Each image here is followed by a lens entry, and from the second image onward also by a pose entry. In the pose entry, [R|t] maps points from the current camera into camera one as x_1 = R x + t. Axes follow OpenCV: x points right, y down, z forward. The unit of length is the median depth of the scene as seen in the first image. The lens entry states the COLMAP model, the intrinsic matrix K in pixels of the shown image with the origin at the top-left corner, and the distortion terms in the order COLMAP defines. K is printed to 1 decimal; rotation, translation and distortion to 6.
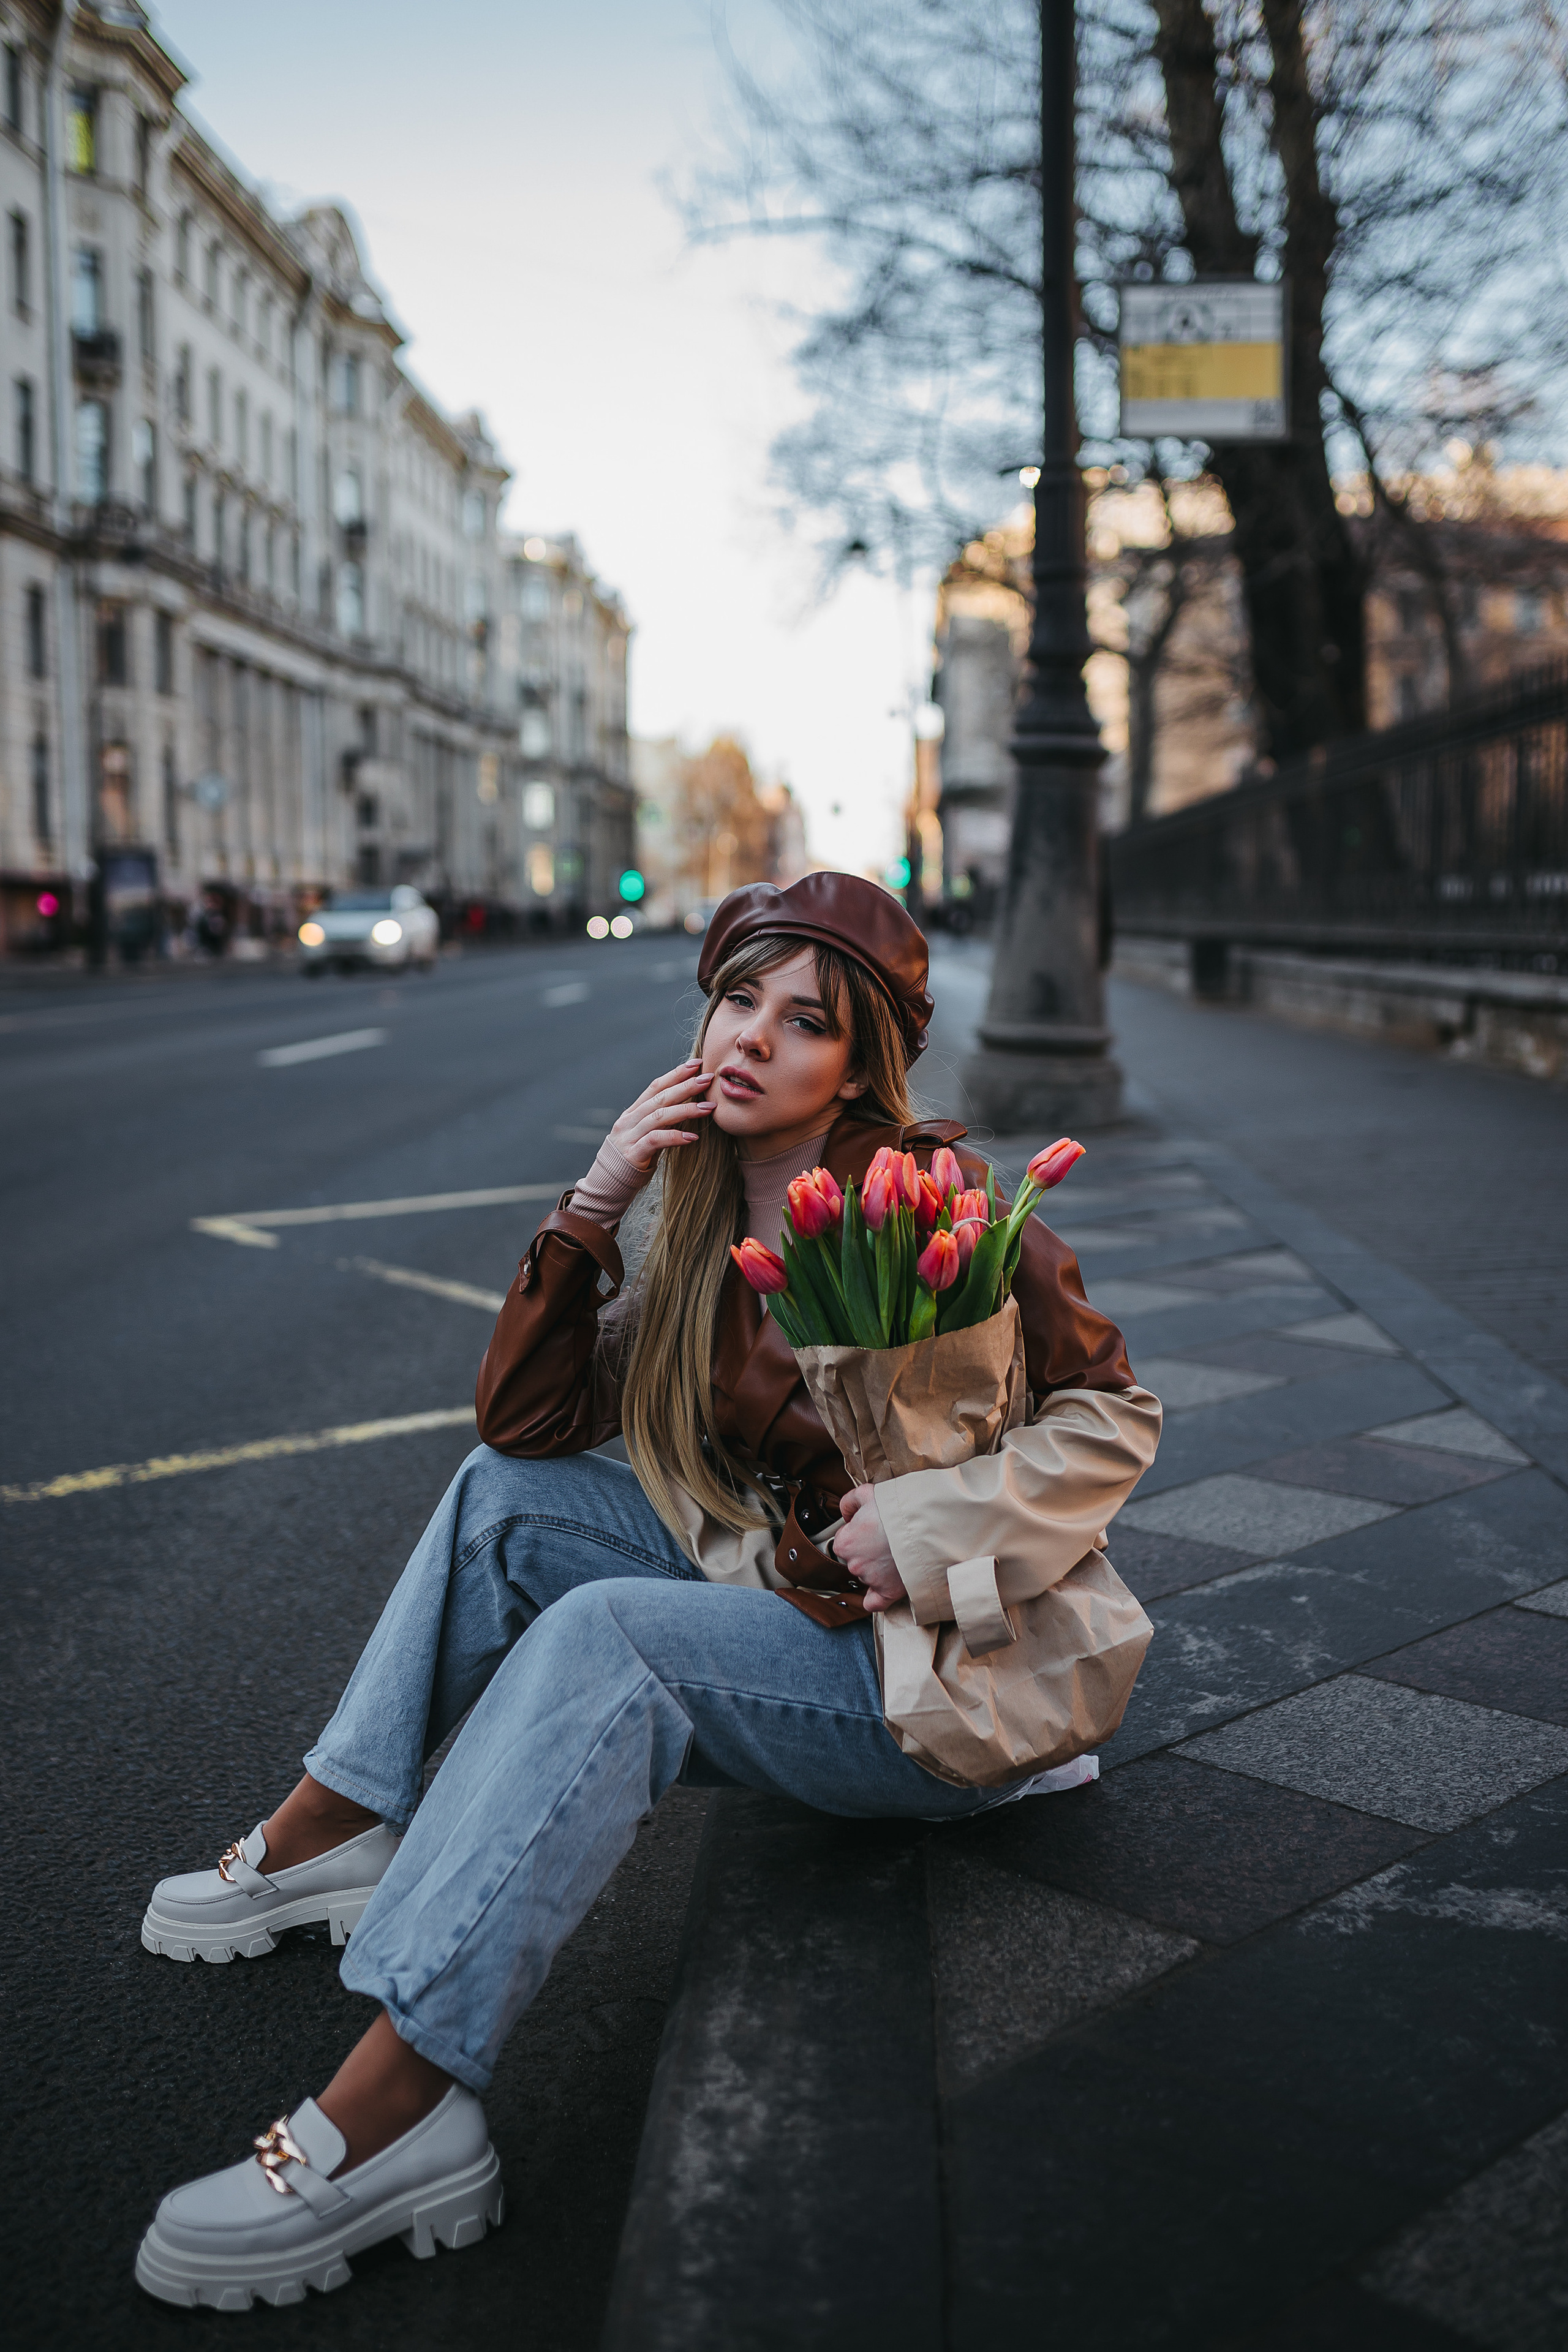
lens RADIAL K [[2311.6, 0, 784.0], [0, 2311.6, 1176.0], [0, 0, 1]] dist [-0.071448, 0.090757]
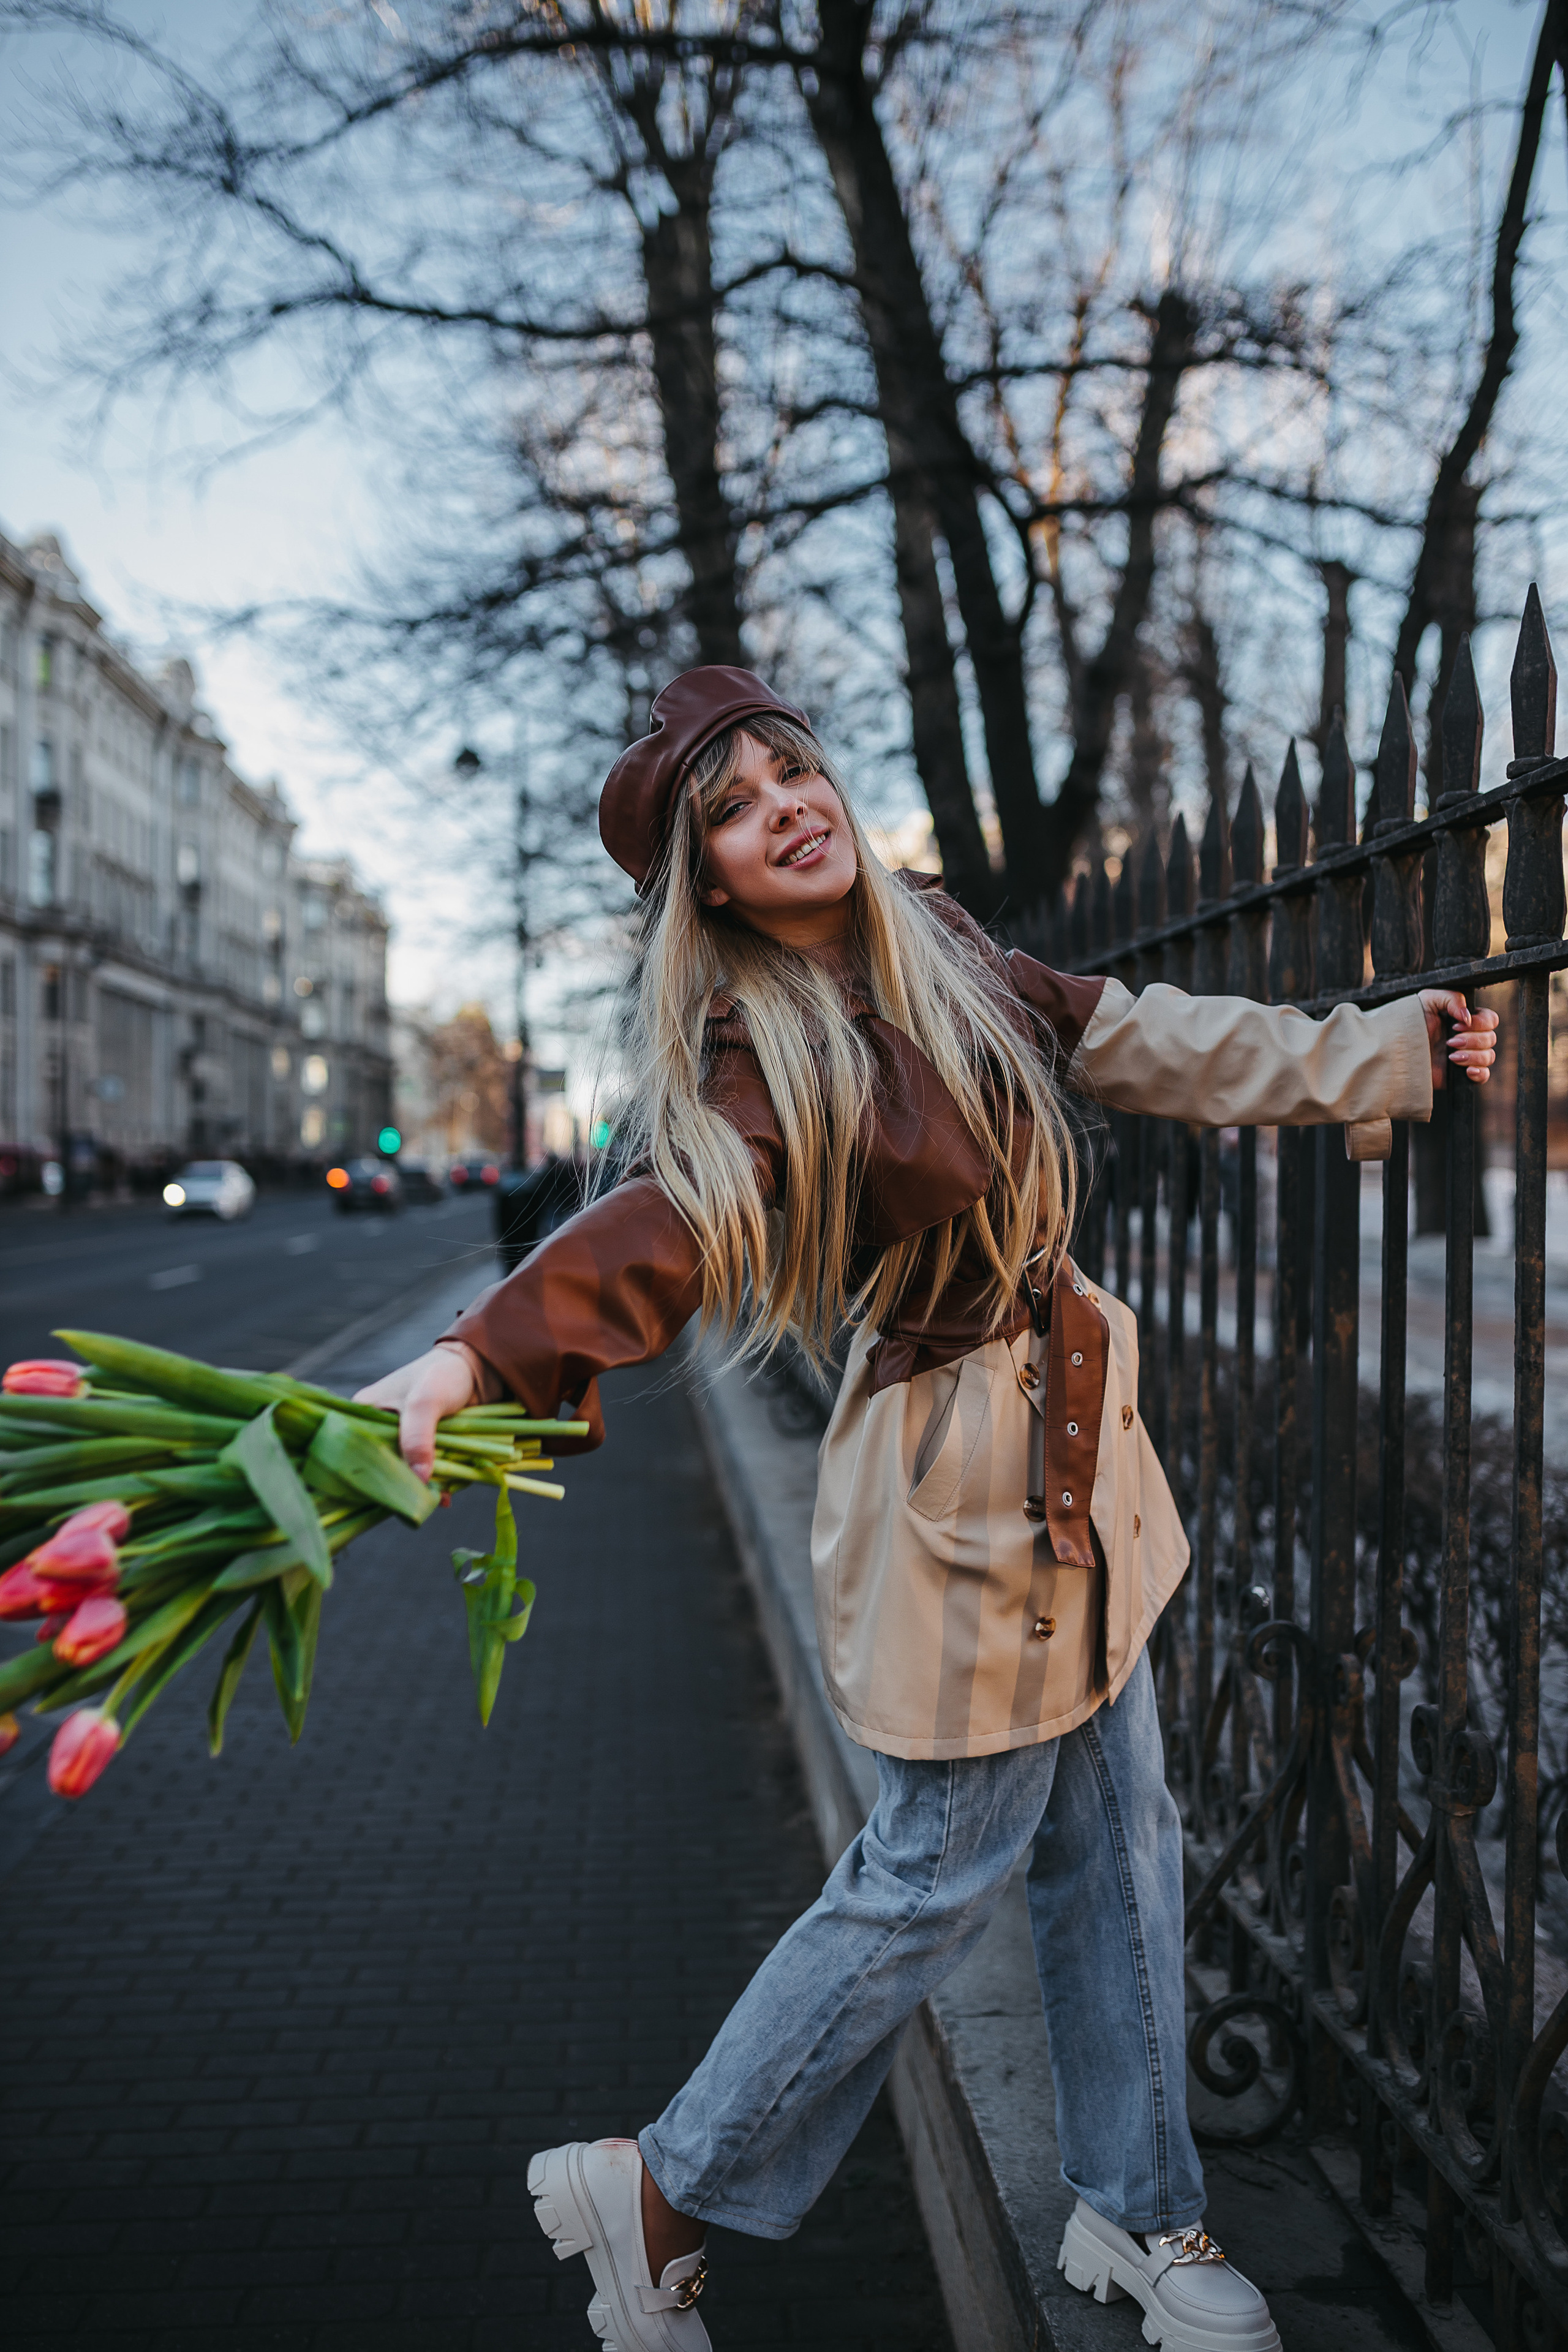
lens RADIAL K [[2311.6, 0, 784.0], [0, 2311.6, 1176.0], [0, 0, 1]] dist [-0.071448, 0.090757]
pose [[0.993835, -0.000255, 0.110871, 0.010009], [0.011526, 0.994817, -0.101030, 0.035252], [-0.110271, 0.101685, 0.988686, -0.454876]]
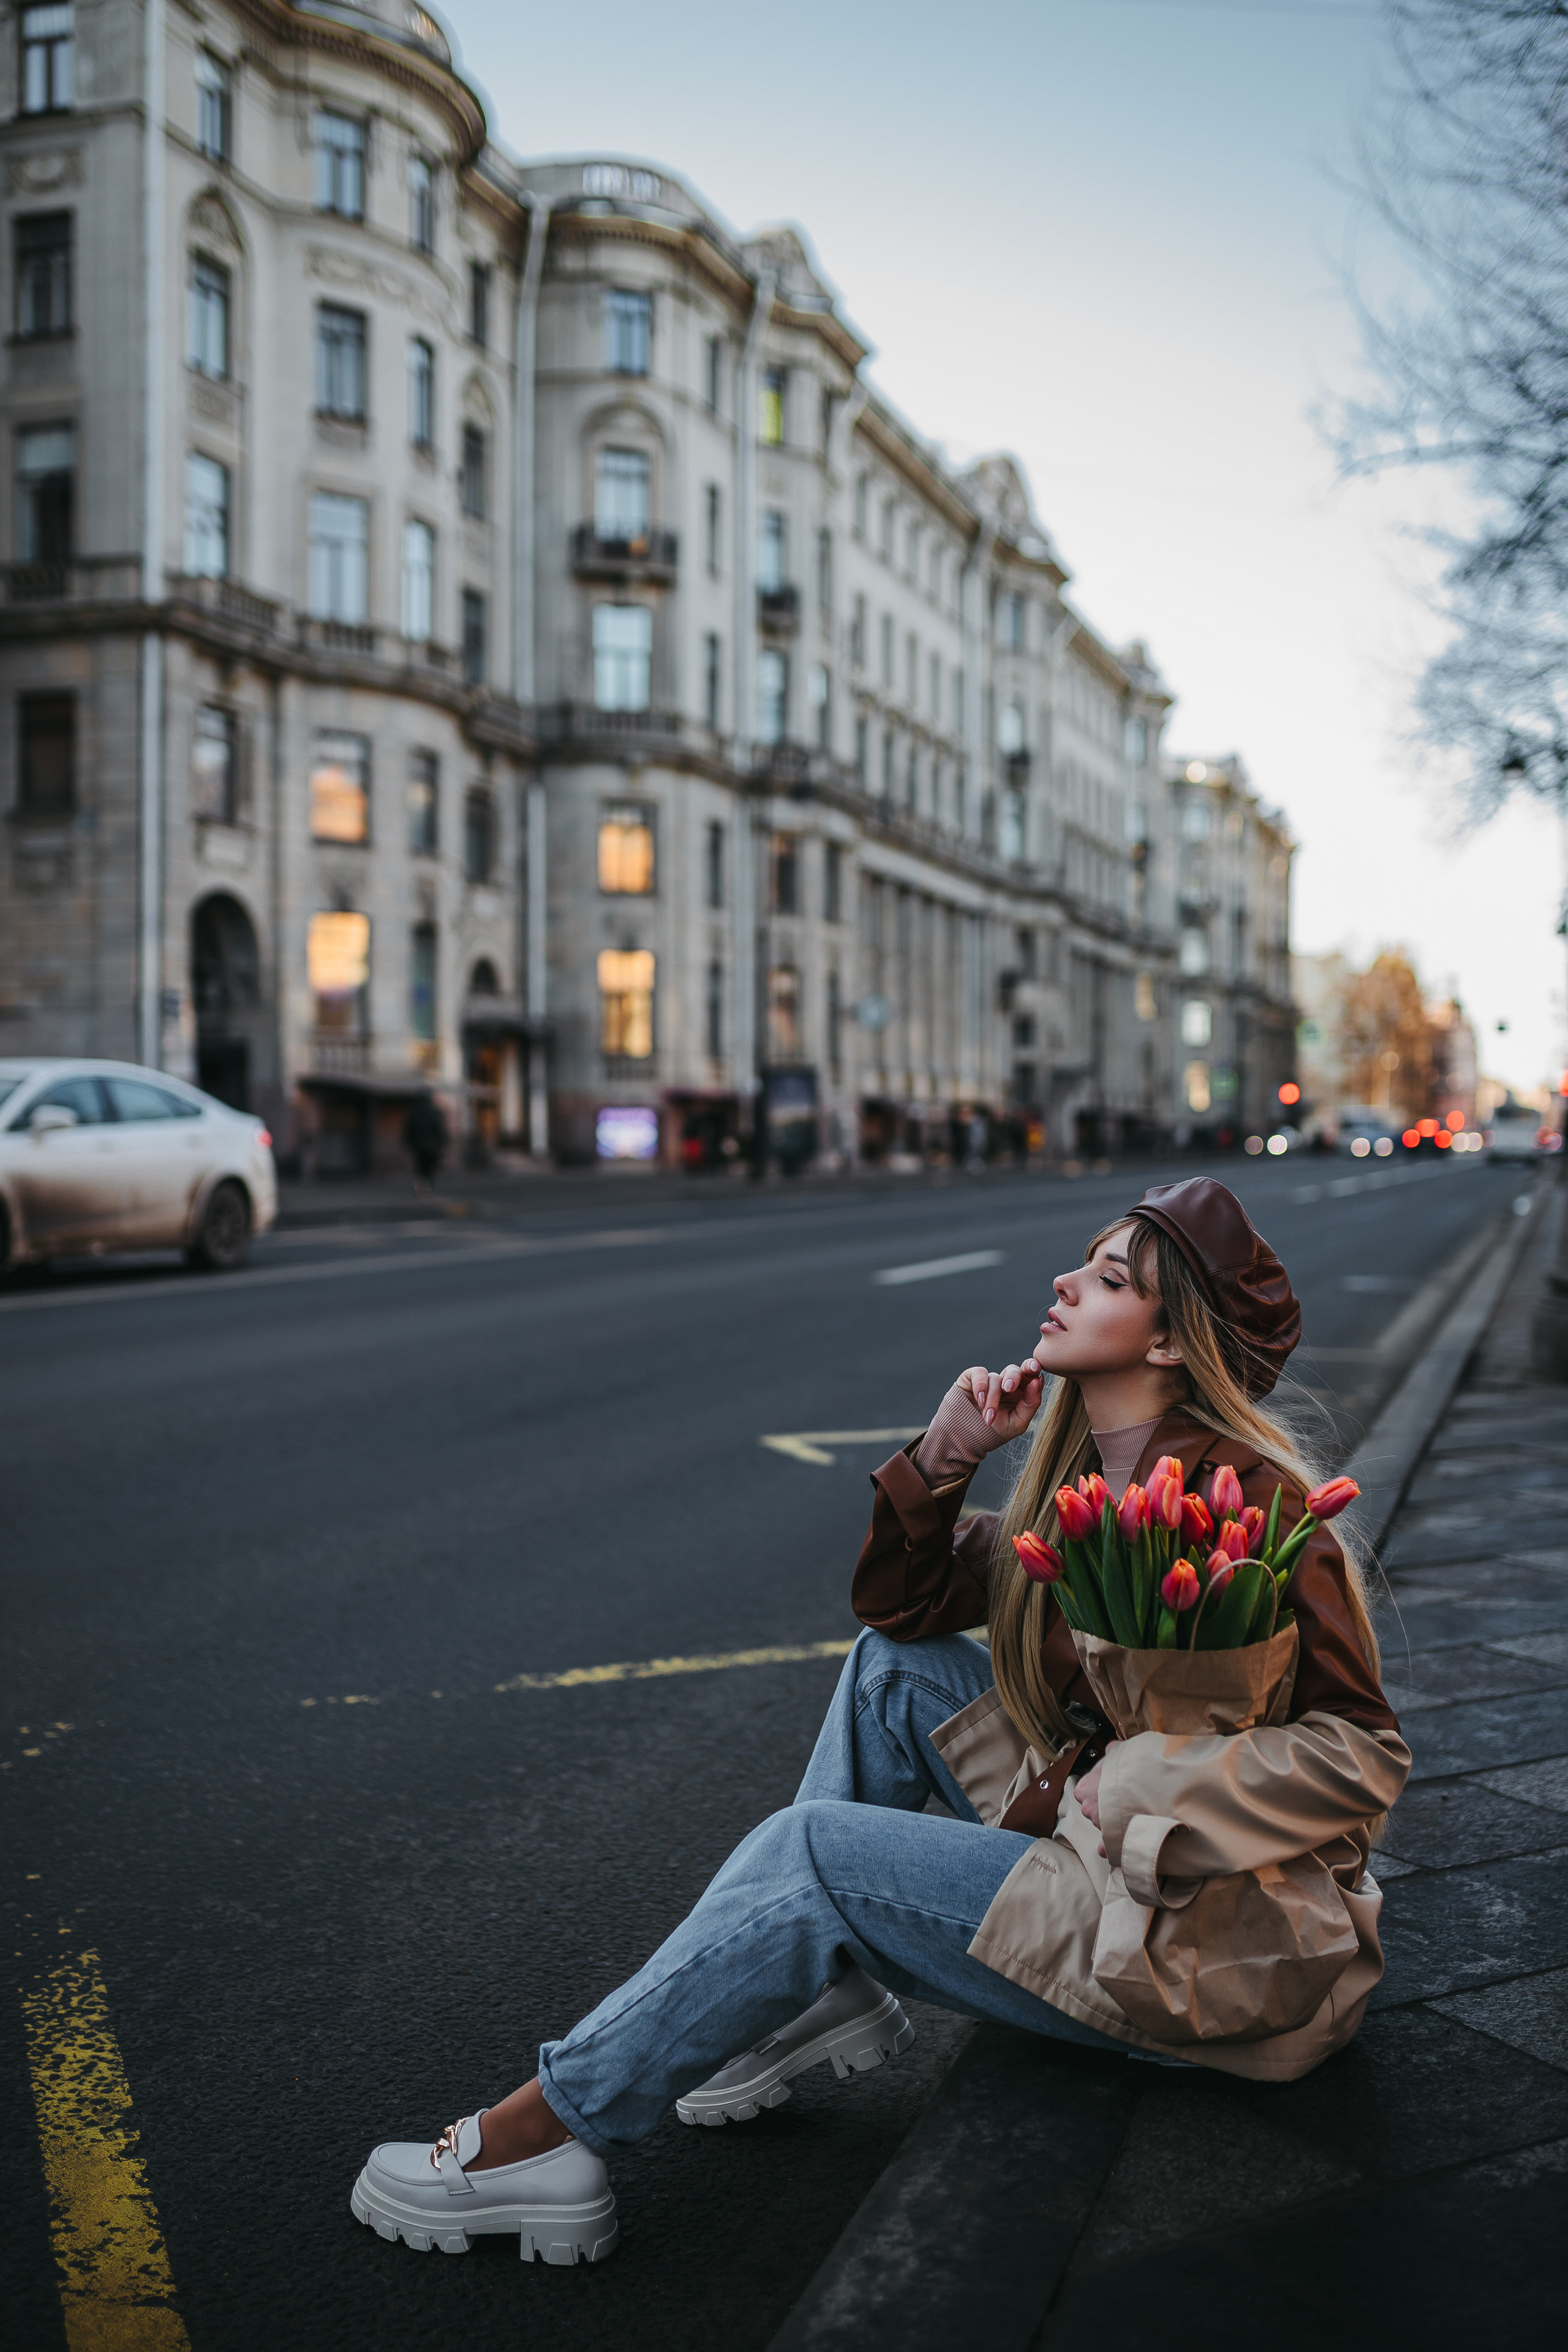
lens RADIAL K [[2311.6, 0, 784.0], [0, 2311.6, 1176.0], [0, 0, 1]] dist [-0.071448, 0.090757]
pose [[0.959980, 0.013757, -0.279732, 0.006039], [-0.039533, 0.995449, -0.086713, -0.000973], [0.277266, 0.094302, 0.956154, -0.004525]]
